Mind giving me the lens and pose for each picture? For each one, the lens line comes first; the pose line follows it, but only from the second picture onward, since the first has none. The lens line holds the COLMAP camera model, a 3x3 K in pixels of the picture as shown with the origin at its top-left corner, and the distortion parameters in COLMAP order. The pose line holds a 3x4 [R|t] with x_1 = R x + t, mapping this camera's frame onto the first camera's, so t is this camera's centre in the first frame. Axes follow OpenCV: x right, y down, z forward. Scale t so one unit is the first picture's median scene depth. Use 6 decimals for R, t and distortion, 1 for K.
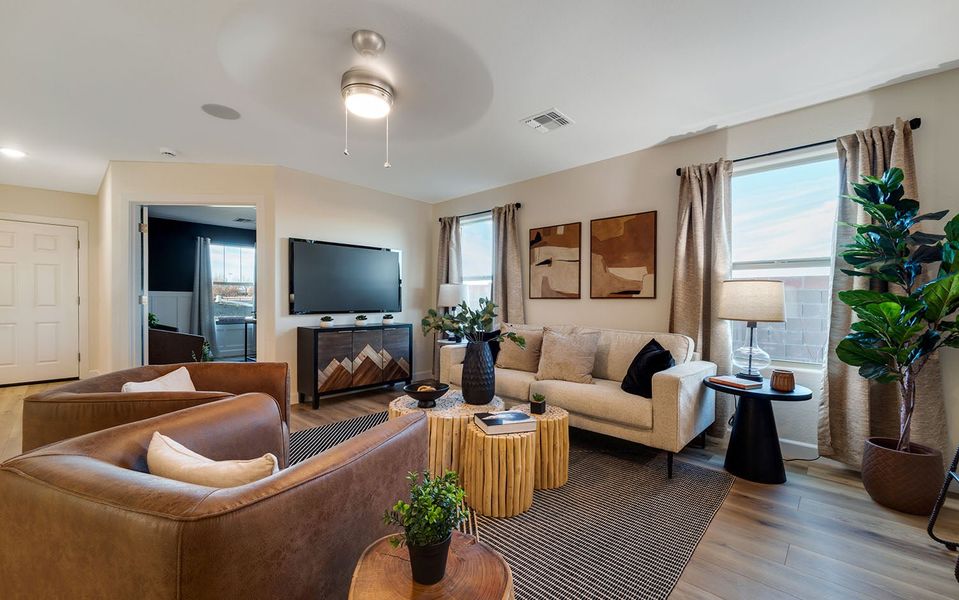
lens RADIAL K [[390.2, 0, 471.6], [0, 390.2, 304.0], [0, 0, 1]] dist [-0.000156, -0.000733]
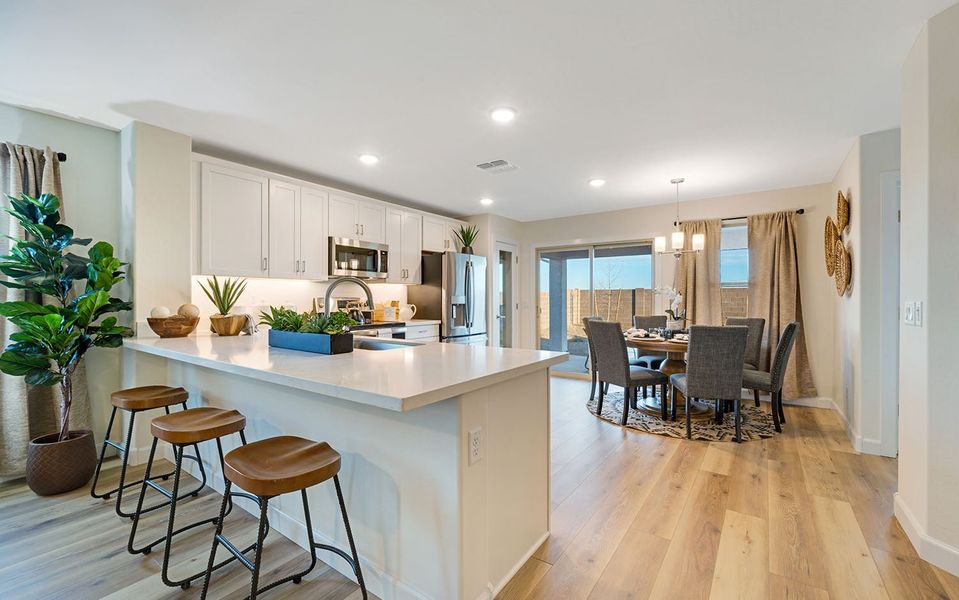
lens RADIAL K [[390.2, 0, 471.6], [0, 390.2, 304.0], [0, 0, 1]] dist [-0.000156, -0.000733]
pose [[-0.131632, -0.013971, 0.991200, -0.198786], [0.010041, 0.999831, 0.015426, -0.035615], [-0.991248, 0.011983, -0.131469, -0.057430]]
